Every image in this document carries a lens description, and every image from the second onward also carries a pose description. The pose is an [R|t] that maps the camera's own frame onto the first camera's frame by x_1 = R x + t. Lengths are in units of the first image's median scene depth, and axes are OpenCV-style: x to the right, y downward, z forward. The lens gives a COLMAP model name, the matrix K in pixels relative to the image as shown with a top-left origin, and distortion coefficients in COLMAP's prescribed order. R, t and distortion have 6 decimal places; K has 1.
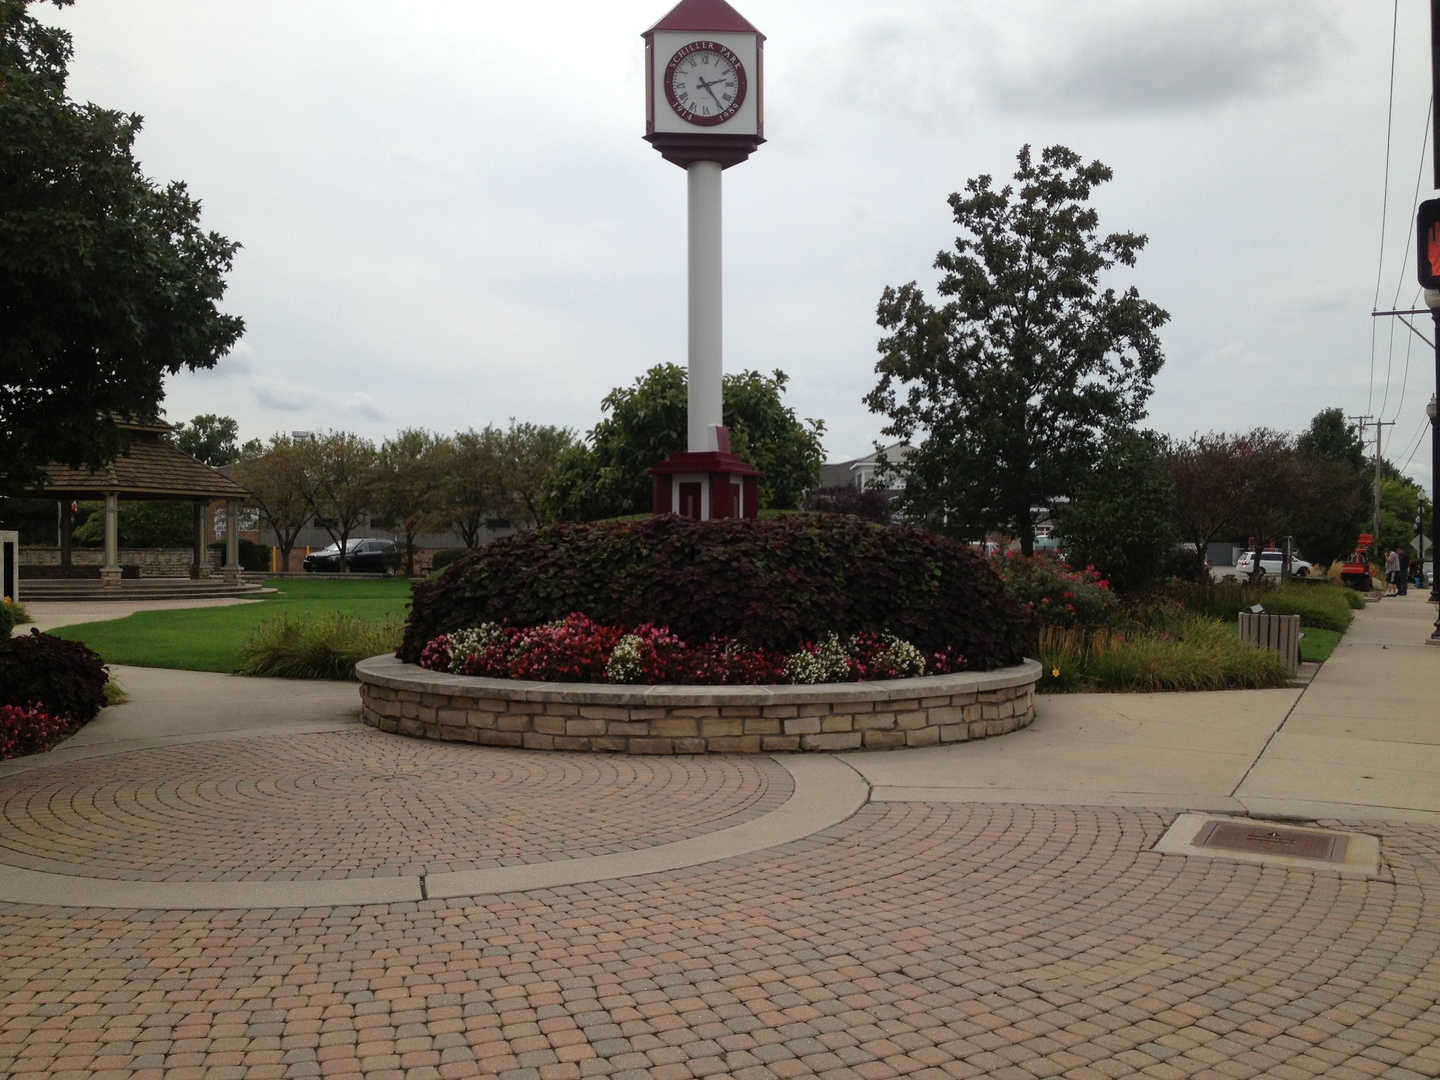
lens RADIAL K [[1317.8, 0, 715.6], [0, 1317.8, 549.4], [0, 0, 1]] dist [0.103419, -0.250041]
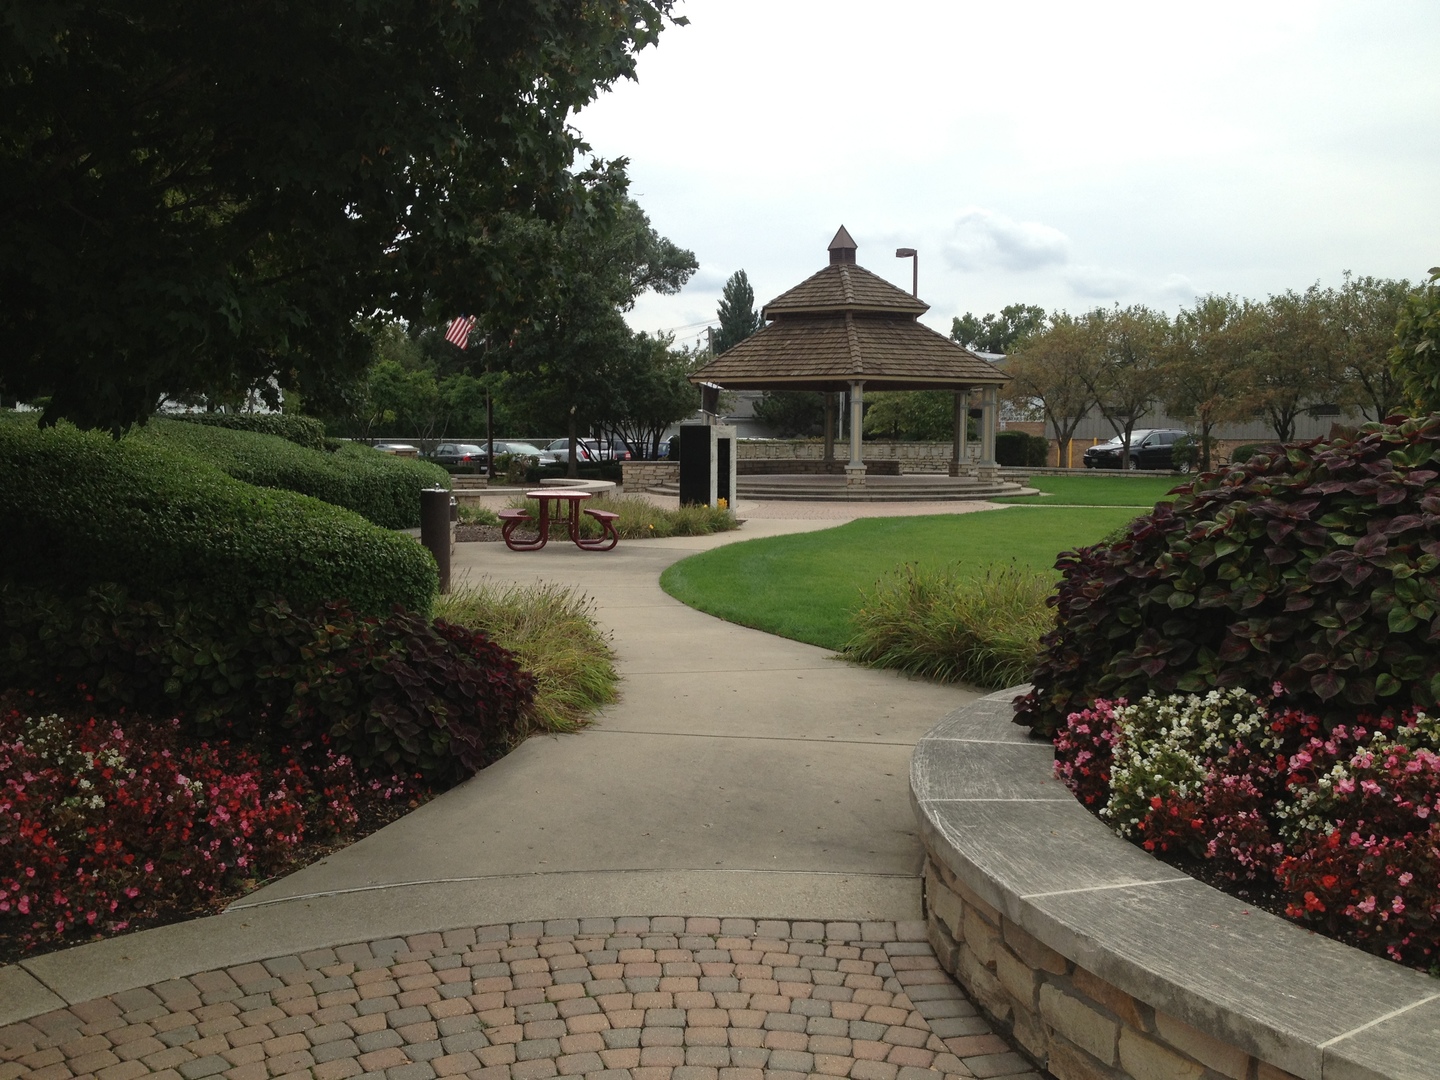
lens RADIAL K [[1317.8, 0, 715.6], [0, 1317.8, 549.4], [0, 0, 1]] dist [0.103419, -0.250041]
pose [[0.829585, 0.046477, -0.556443, -0.020454], [0.000016, 0.996528, 0.083260, -0.002832], [0.558381, -0.069080, 0.826704, 0.145554]]
